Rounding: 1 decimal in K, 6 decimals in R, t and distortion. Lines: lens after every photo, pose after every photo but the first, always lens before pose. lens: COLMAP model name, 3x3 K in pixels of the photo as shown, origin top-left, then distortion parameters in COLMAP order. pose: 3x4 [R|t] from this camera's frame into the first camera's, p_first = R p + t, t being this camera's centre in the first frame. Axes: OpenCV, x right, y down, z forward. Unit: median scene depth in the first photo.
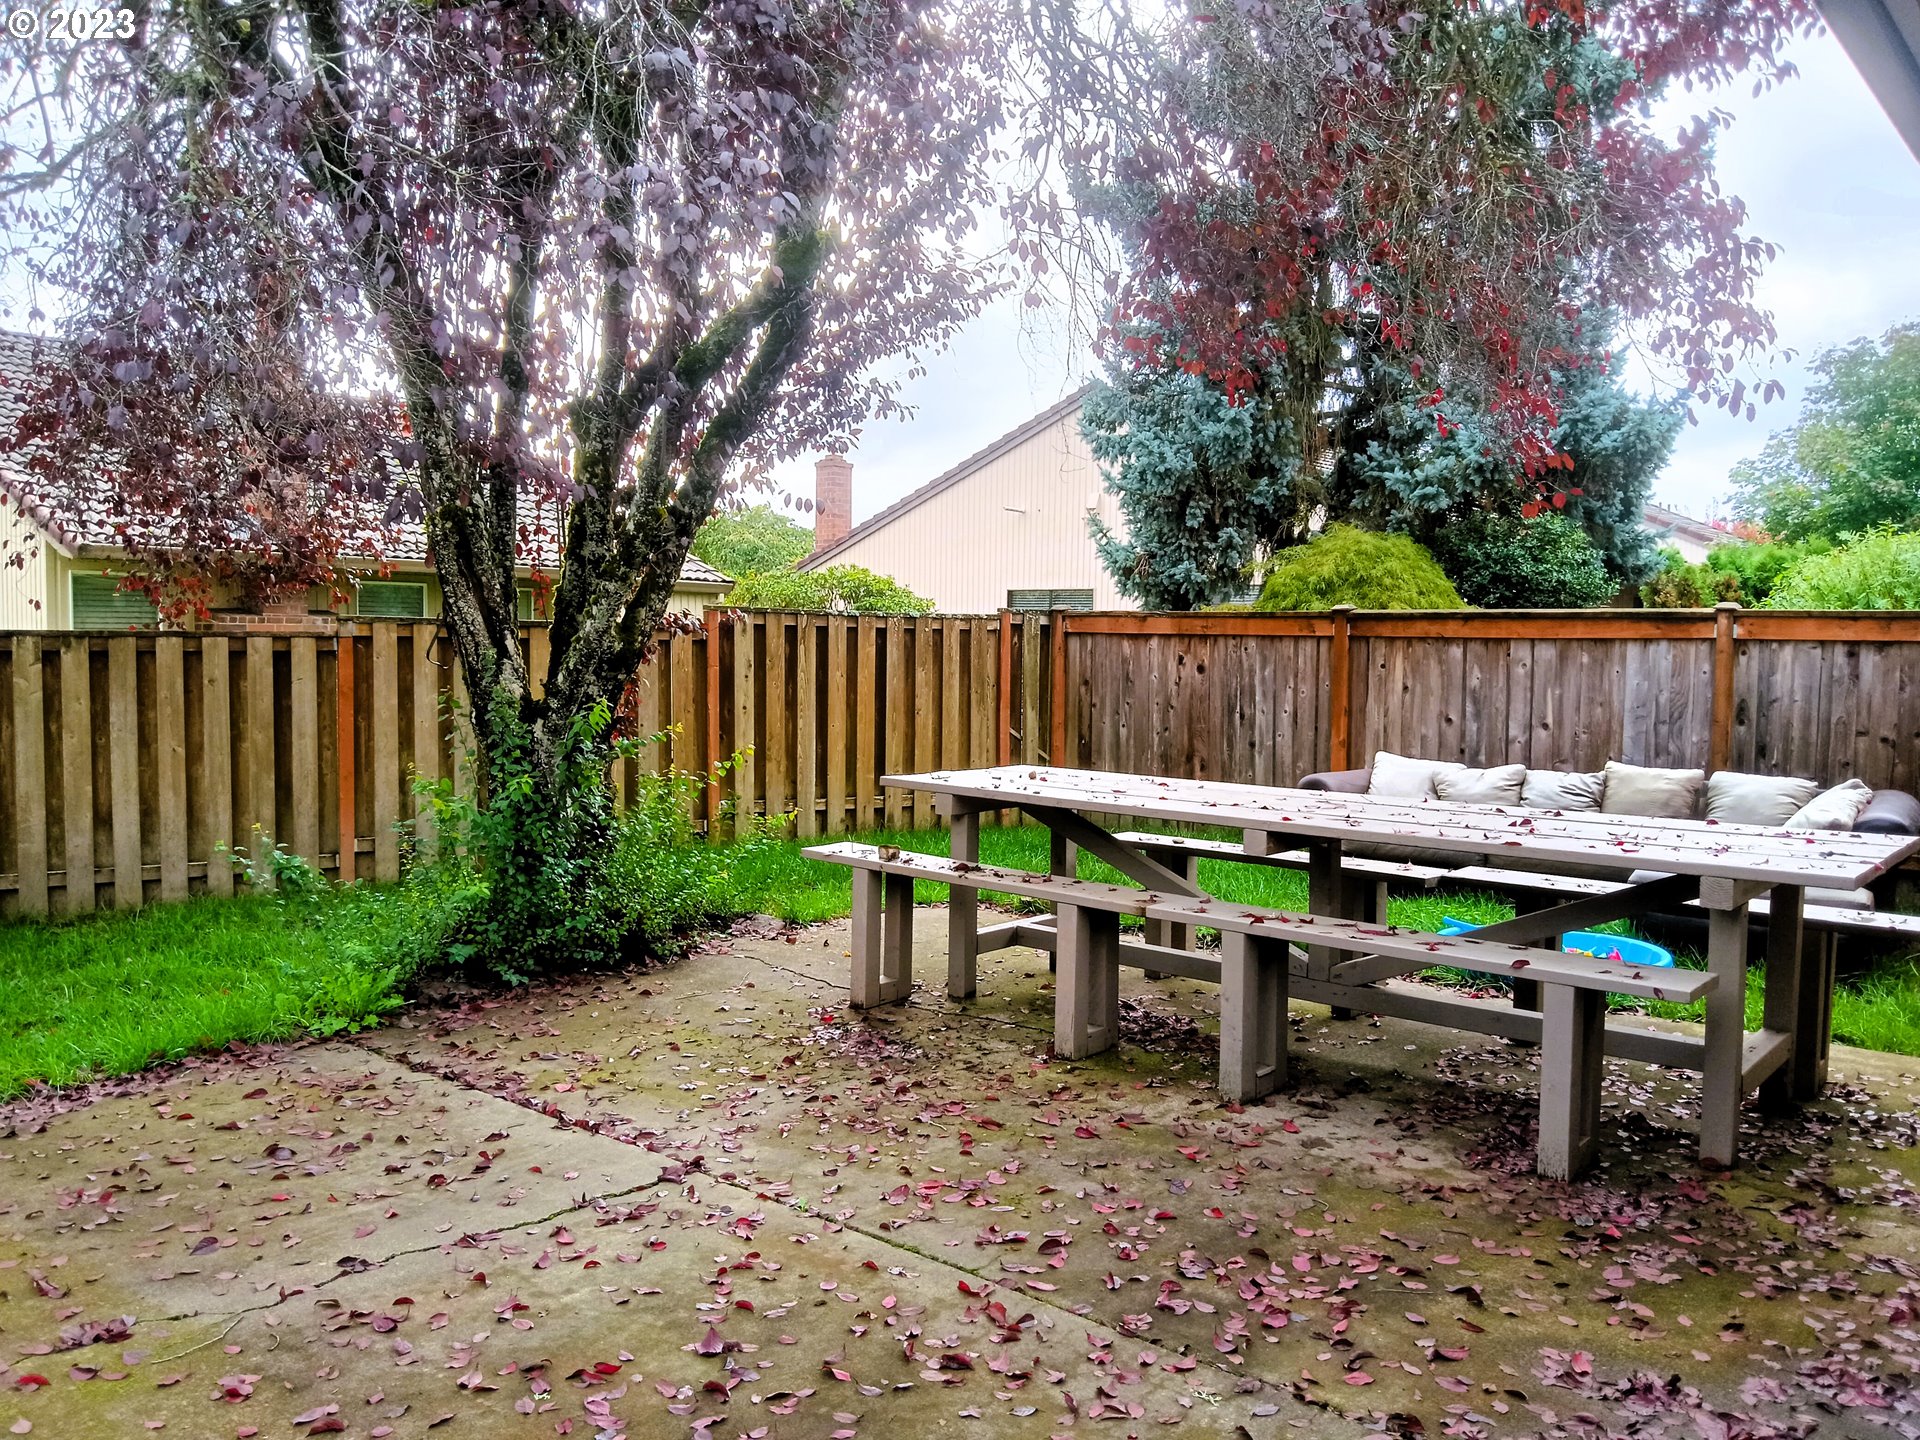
lens RADIAL K [[1551.3, 0, 972.1], [0, 1551.3, 710.2], [0, 0, 1]] dist [0.044435, -0.050103]
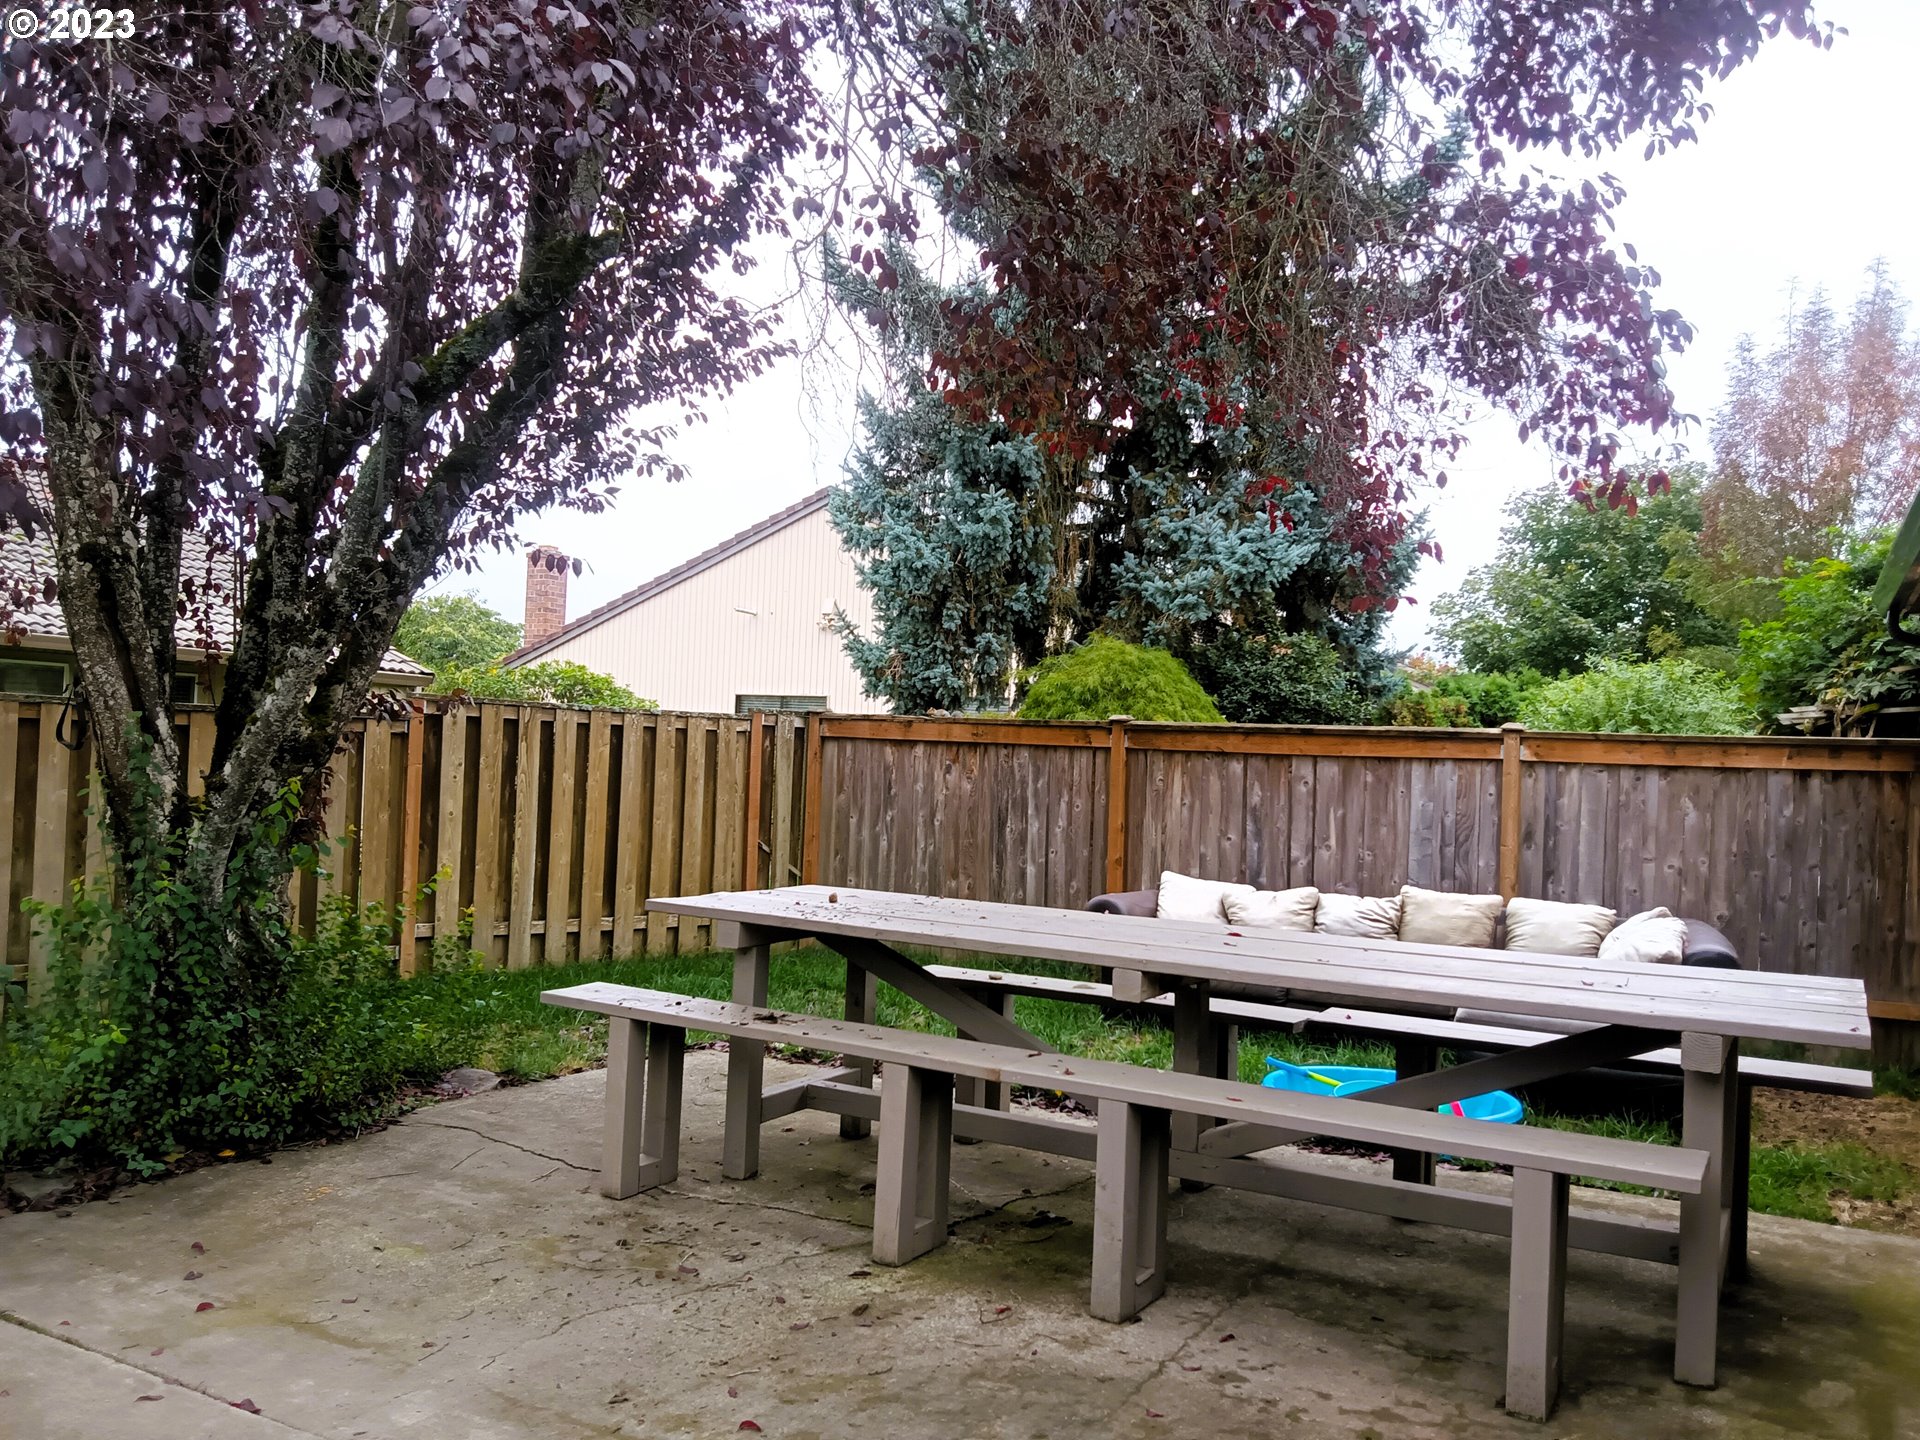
lens RADIAL K [[1551.3, 0, 938.9], [0, 1551.3, 714.2], [0, 0, 1]] dist [0.044435, -0.050103]
pose [[0.984996, 0.029059, 0.170111, -0.033909], [-0.016828, 0.997197, -0.072902, 0.002675], [-0.171753, 0.068945, 0.982725, 0.117196]]
